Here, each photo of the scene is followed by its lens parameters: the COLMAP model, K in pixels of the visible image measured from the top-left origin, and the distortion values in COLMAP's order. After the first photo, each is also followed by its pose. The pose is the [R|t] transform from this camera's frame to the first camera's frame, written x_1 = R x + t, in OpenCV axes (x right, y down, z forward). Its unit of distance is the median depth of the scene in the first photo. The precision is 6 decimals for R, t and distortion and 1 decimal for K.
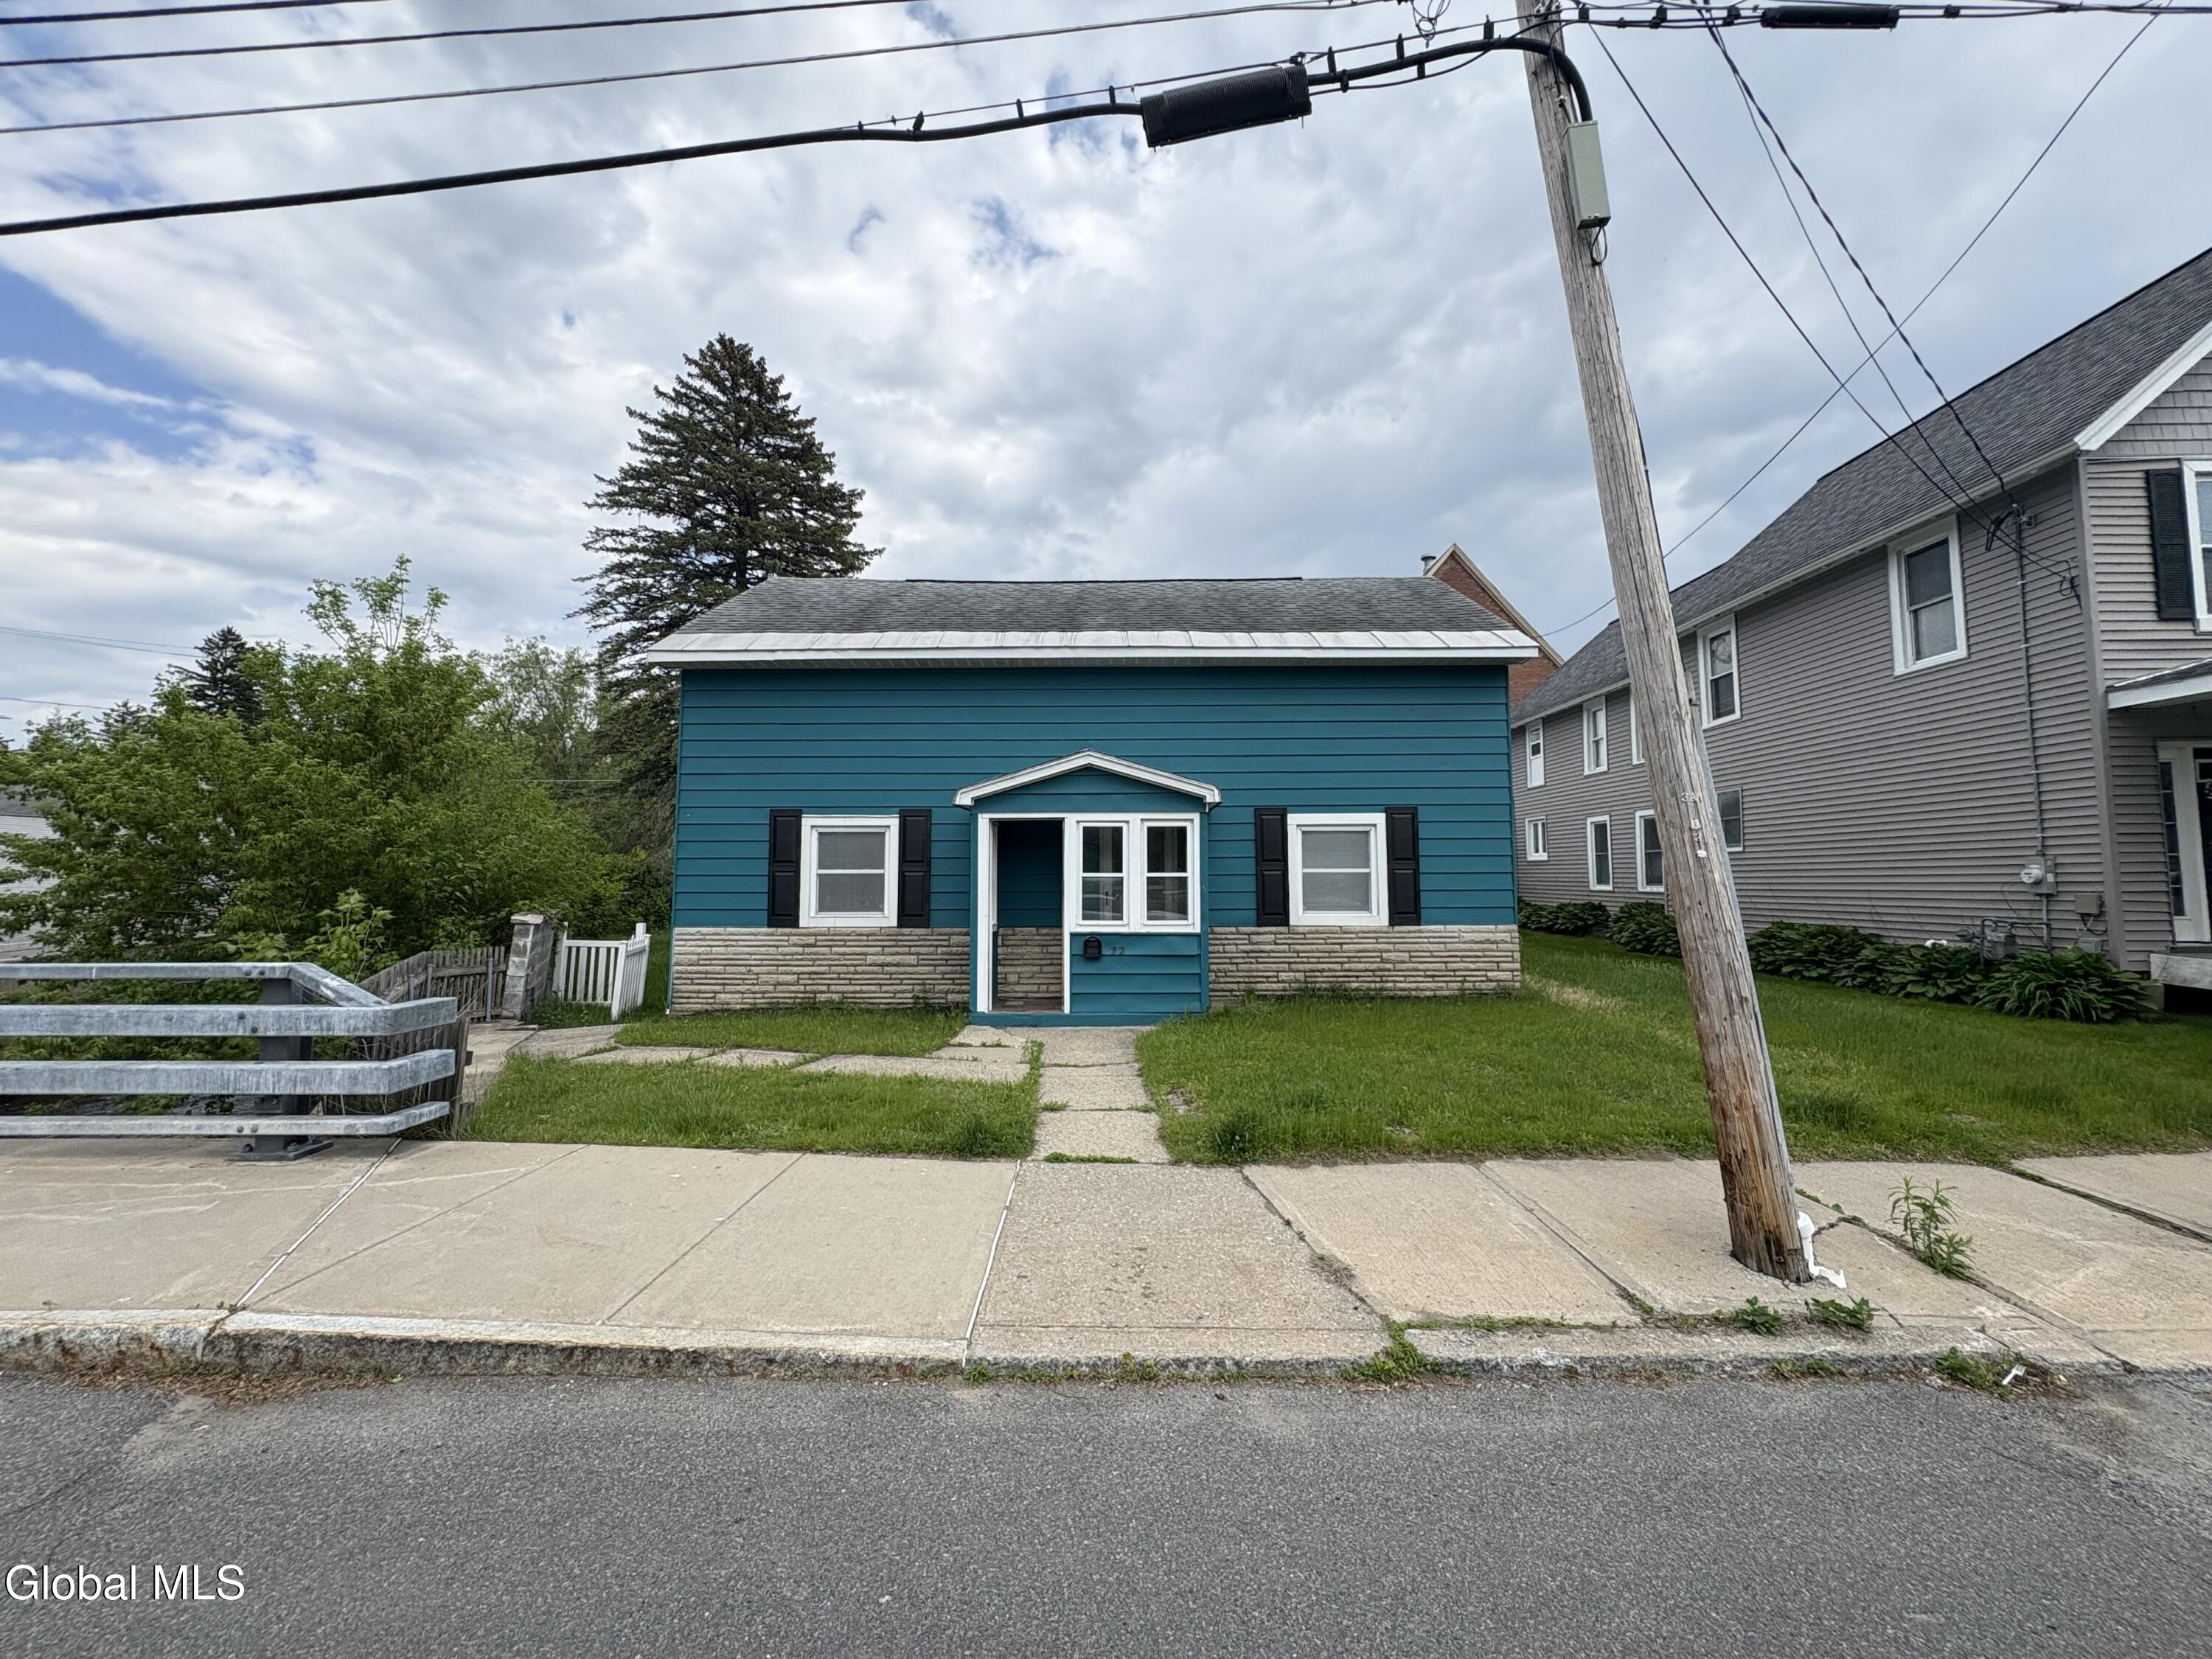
lens RADIAL K [[878.2, 0, 1108.1], [0, 878.2, 821.6], [0, 0, 1]] dist [0.000154, 0.000613]
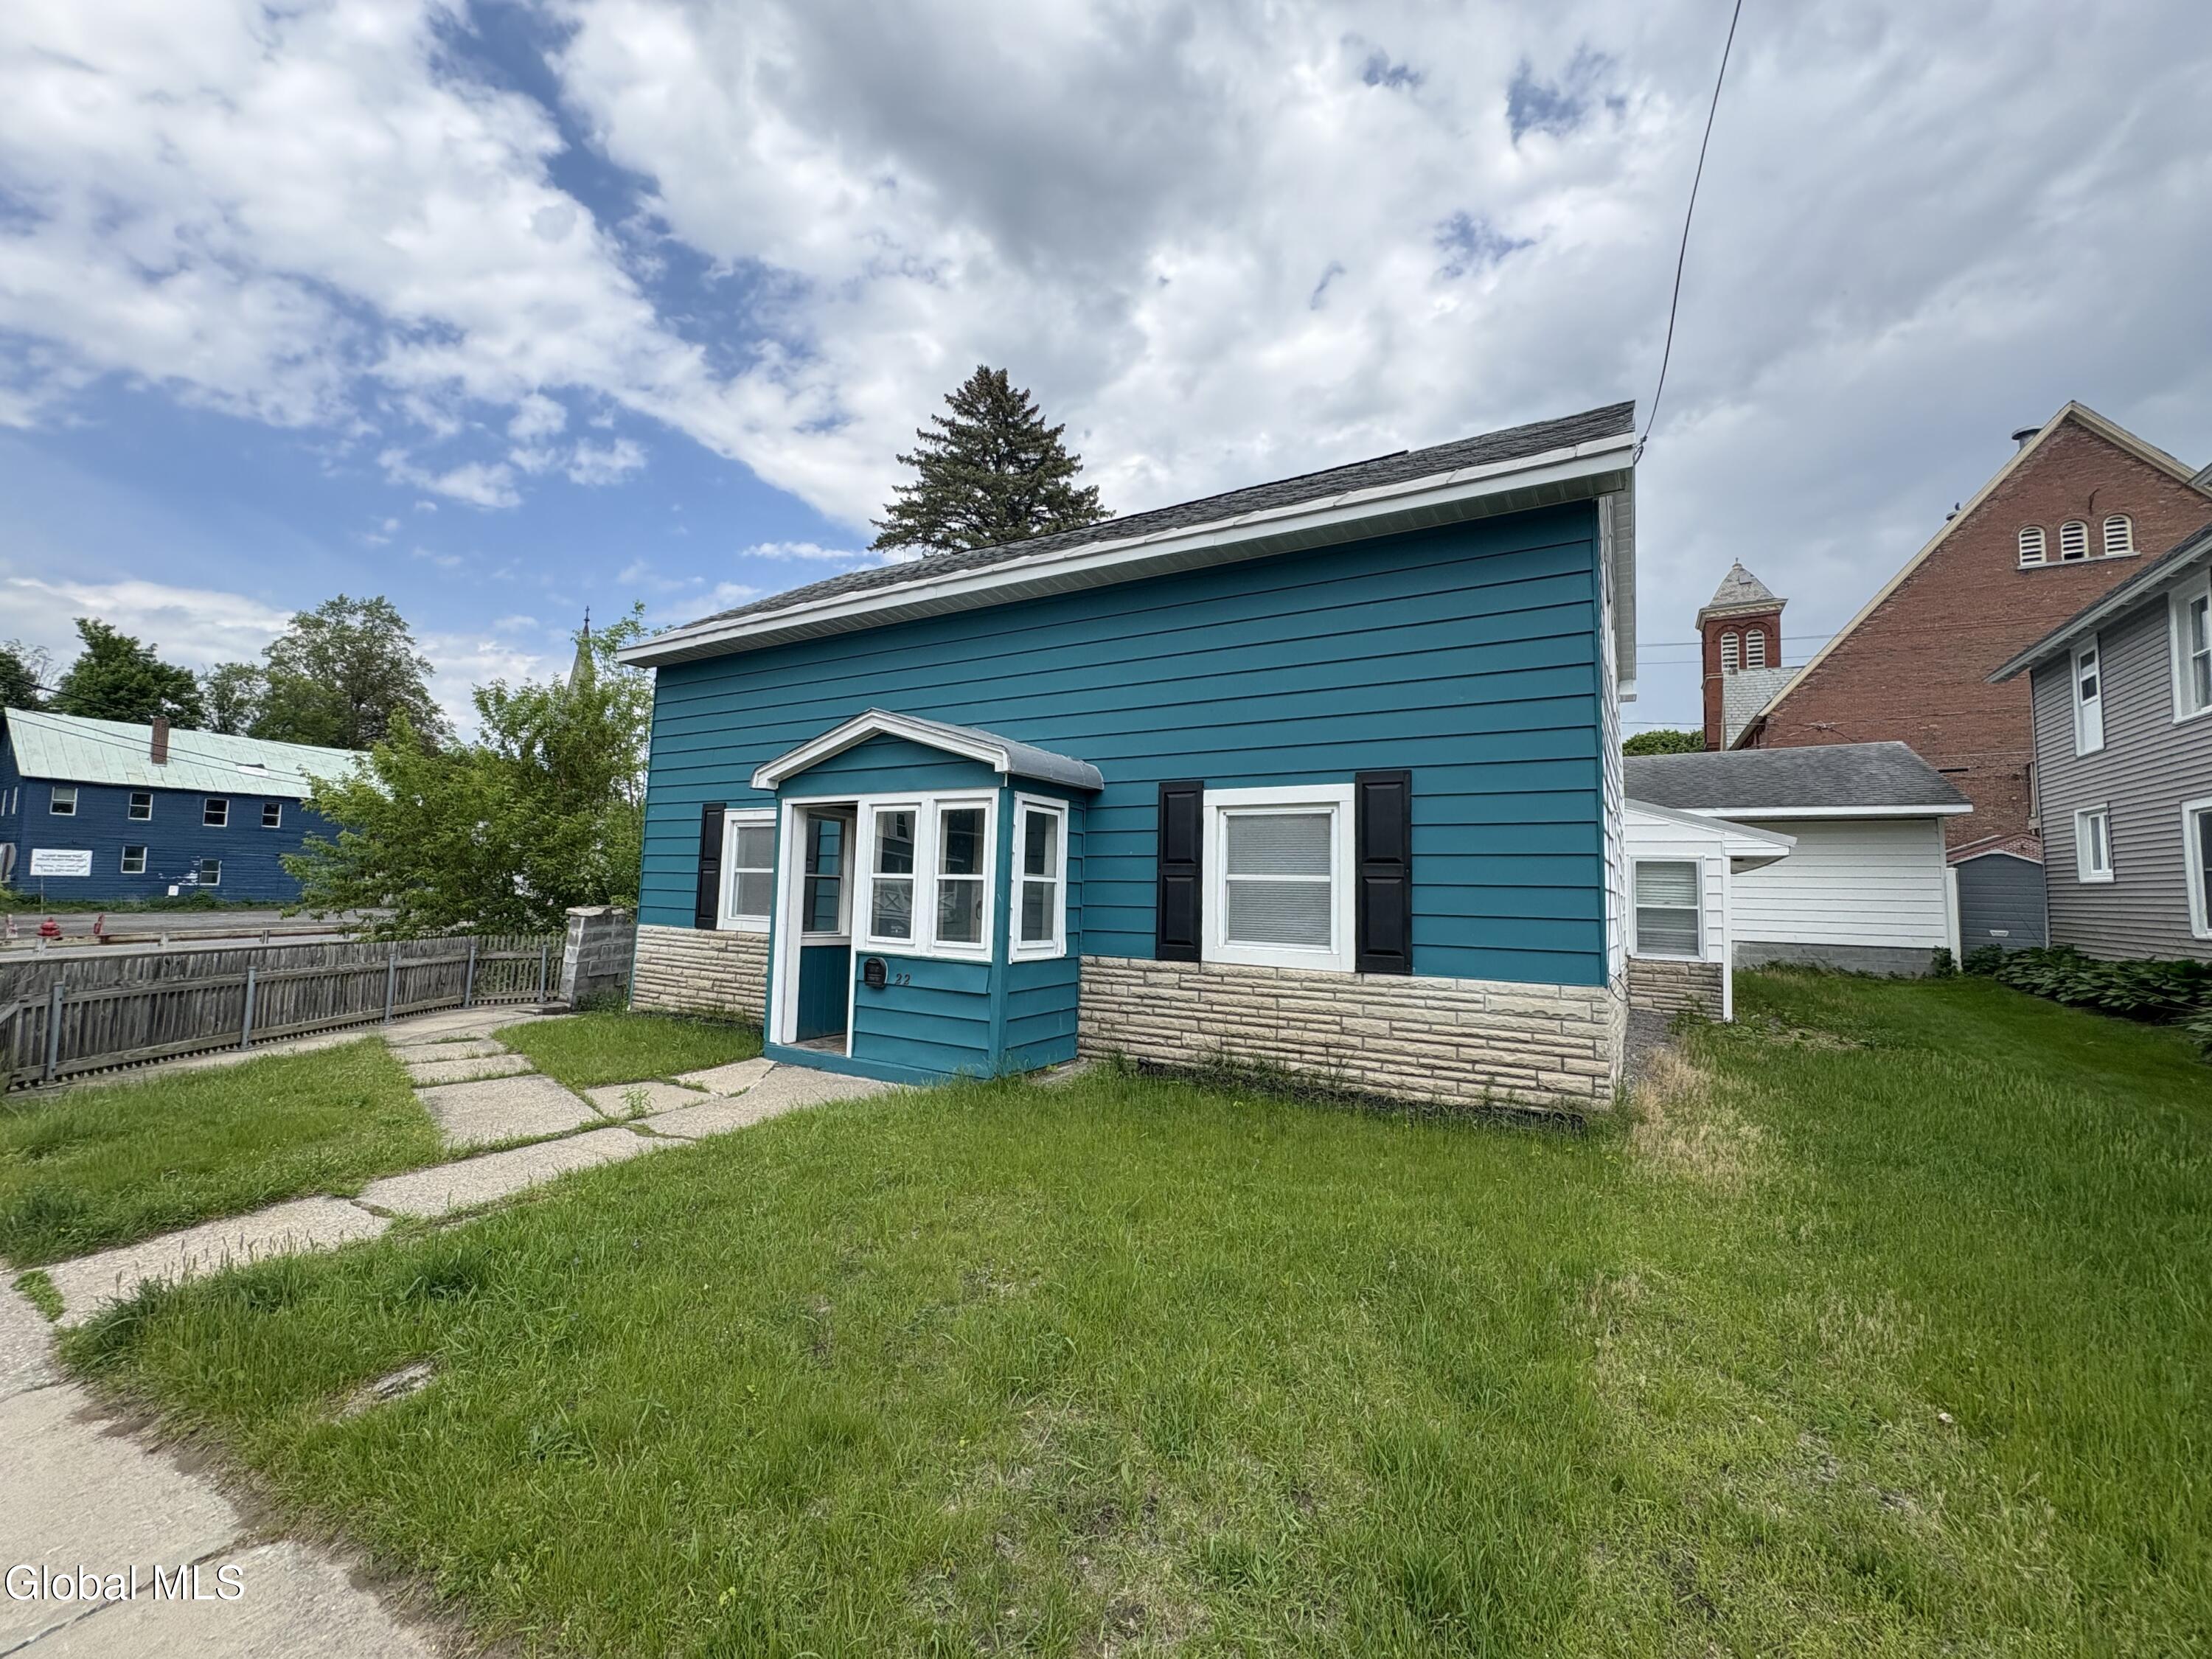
lens RADIAL K [[878.2, 0, 1105.6], [0, 878.2, 819.7], [0, 0, 1]] dist [0.000154, 0.000613]
pose [[0.865517, -0.017289, -0.500580, 0.472866], [0.006265, 0.999700, -0.023694, 0.028680], [0.500840, 0.017371, 0.865366, 0.401006]]
